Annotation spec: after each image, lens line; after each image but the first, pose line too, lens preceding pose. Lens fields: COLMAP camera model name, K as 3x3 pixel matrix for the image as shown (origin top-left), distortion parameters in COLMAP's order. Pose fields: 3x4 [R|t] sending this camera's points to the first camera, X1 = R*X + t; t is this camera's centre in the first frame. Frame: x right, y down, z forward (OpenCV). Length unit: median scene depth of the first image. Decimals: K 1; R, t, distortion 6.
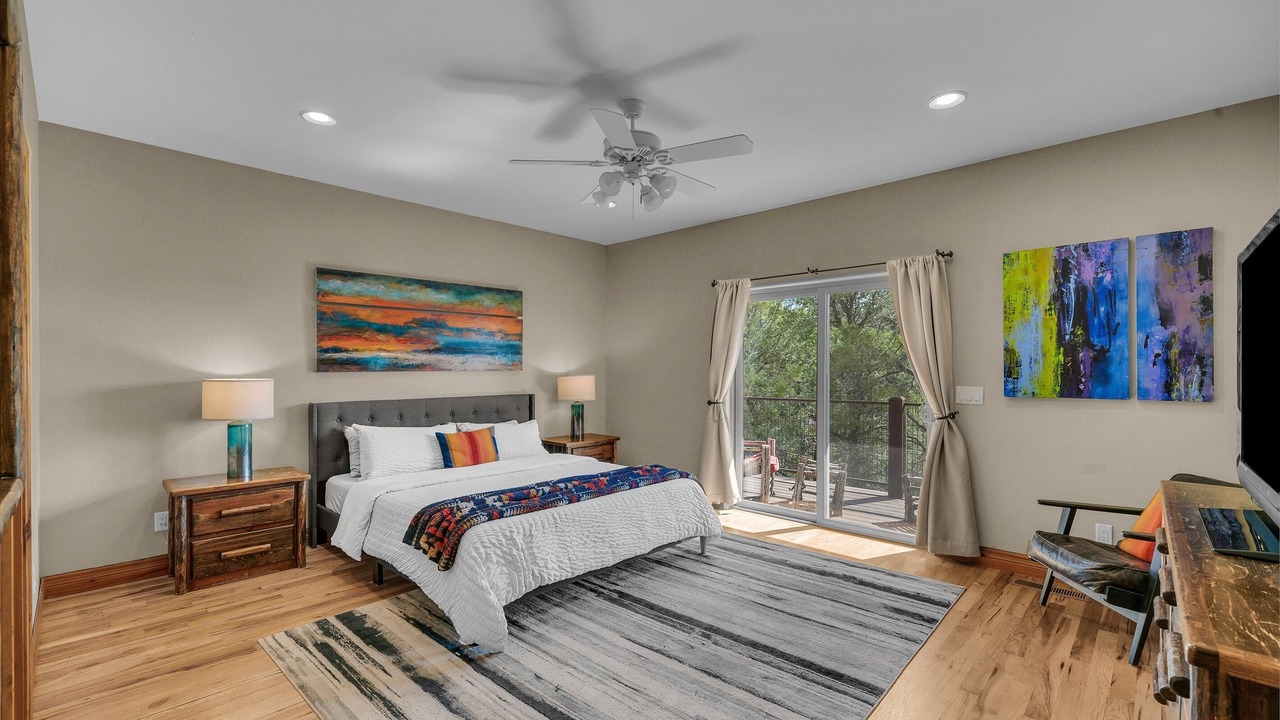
lens RADIAL K [[558.5, 0, 631.5], [0, 558.5, 368.9], [0, 0, 1]] dist [0.000240, -0.000205]
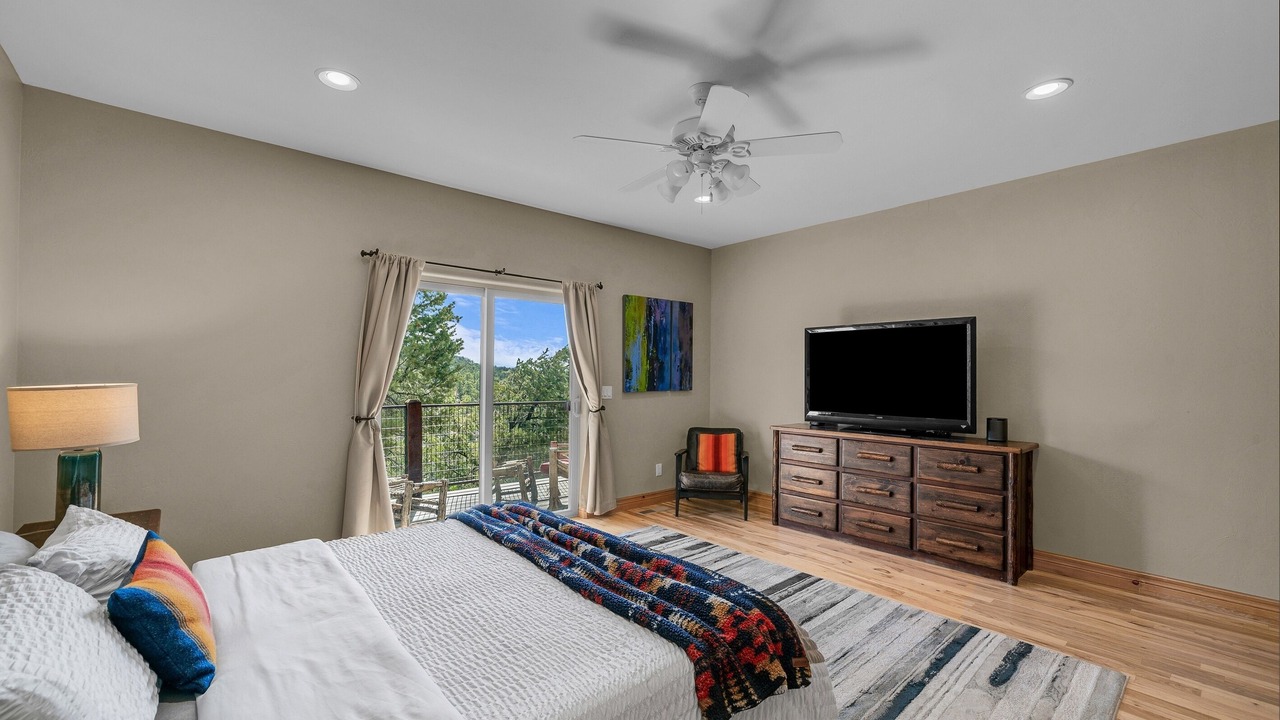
lens RADIAL K [[547.2, 0, 626.5], [0, 547.2, 368.0], [0, 0, 1]] dist [-0.000747, -0.000113]
pose [[0.087534, 0.002867, 0.996157, -0.815339], [-0.014832, 0.999889, -0.001575, -0.012855], [-0.996051, -0.014637, 0.087567, 0.941655]]
